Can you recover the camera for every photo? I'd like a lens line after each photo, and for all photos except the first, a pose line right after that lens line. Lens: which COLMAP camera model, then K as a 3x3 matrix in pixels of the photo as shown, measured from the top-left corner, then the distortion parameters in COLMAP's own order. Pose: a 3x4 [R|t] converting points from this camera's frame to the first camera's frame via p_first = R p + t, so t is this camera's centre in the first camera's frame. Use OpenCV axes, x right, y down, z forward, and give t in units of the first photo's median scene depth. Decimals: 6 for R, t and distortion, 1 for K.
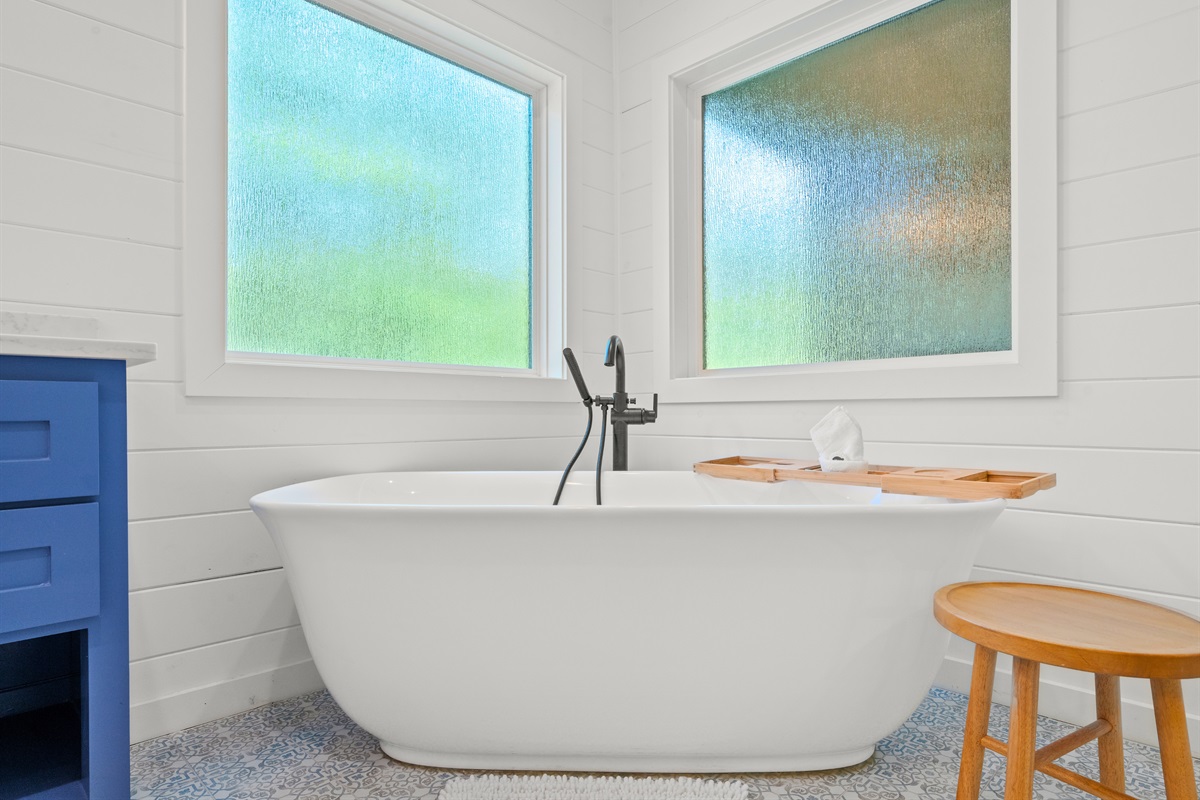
lens RADIAL K [[661.7, 0, 604.1], [0, 661.7, 408.6], [0, 0, 1]] dist [-0.004614, -0.000632]
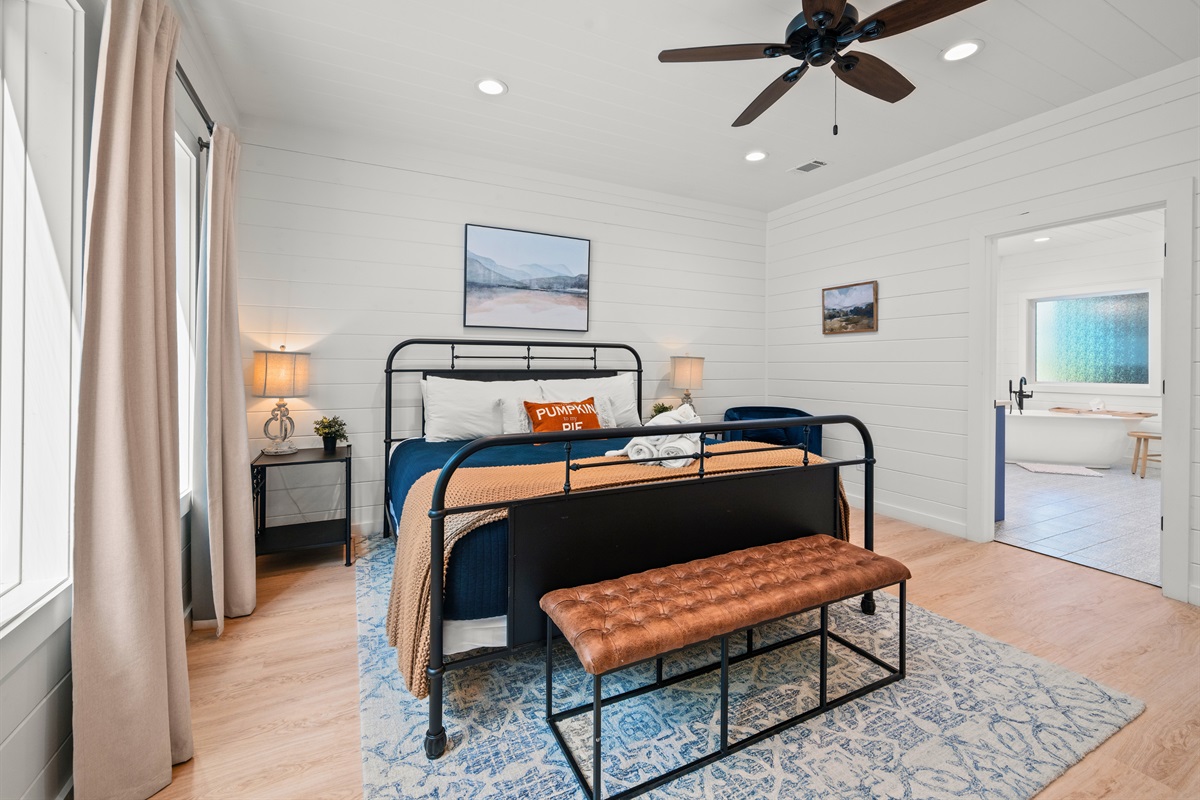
lens RADIAL K [[488.7, 0, 601.2], [0, 488.7, 365.5], [0, 0, 1]] dist [-0.003679, 0.000271]
pose [[0.948931, 0.005846, -0.315430, -1.741570], [-0.003717, 0.999966, 0.007349, -0.221525], [0.315462, -0.005801, 0.948920, -3.090718]]
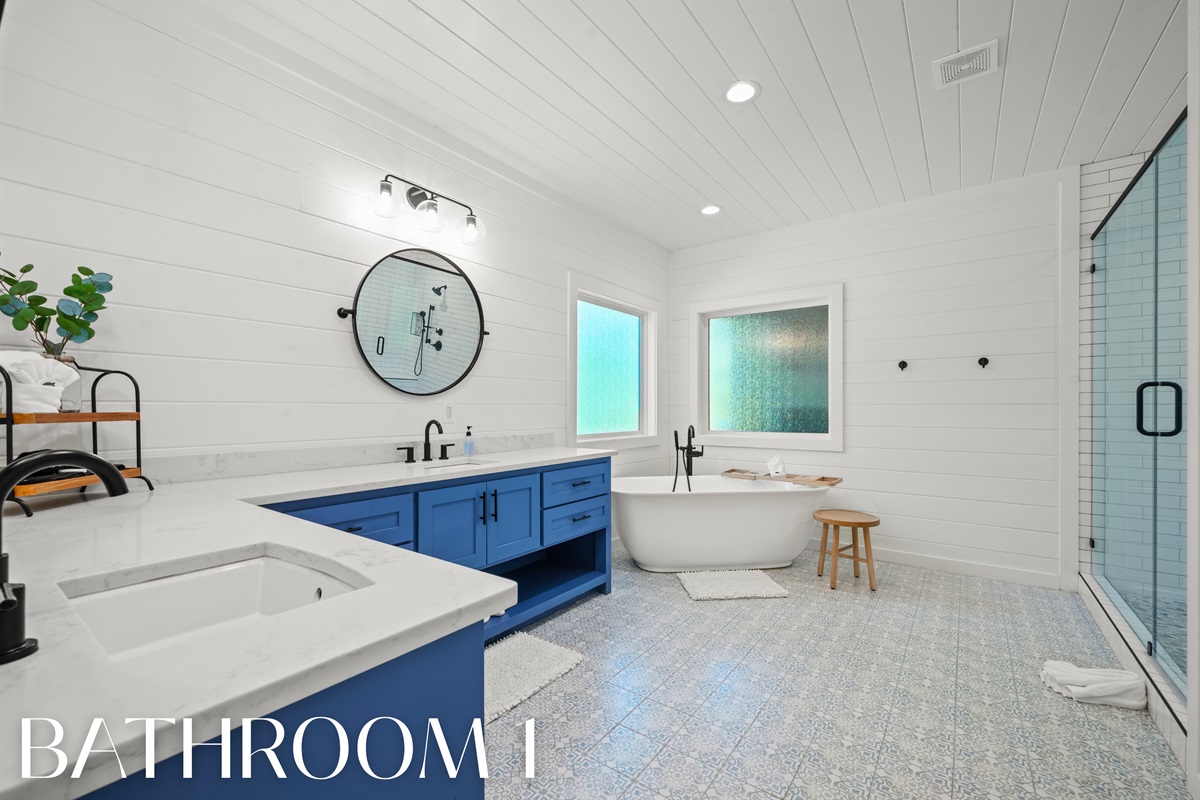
lens RADIAL K [[488.7, 0, 599.9], [0, 488.7, 406.4], [0, 0, 1]] dist [-0.003679, 0.000271]
pose [[0.989497, 0.003230, 0.144518, -0.737269], [-0.003179, 0.999995, -0.000587, -0.212849], [-0.144519, 0.000122, 0.989502, -1.050535]]
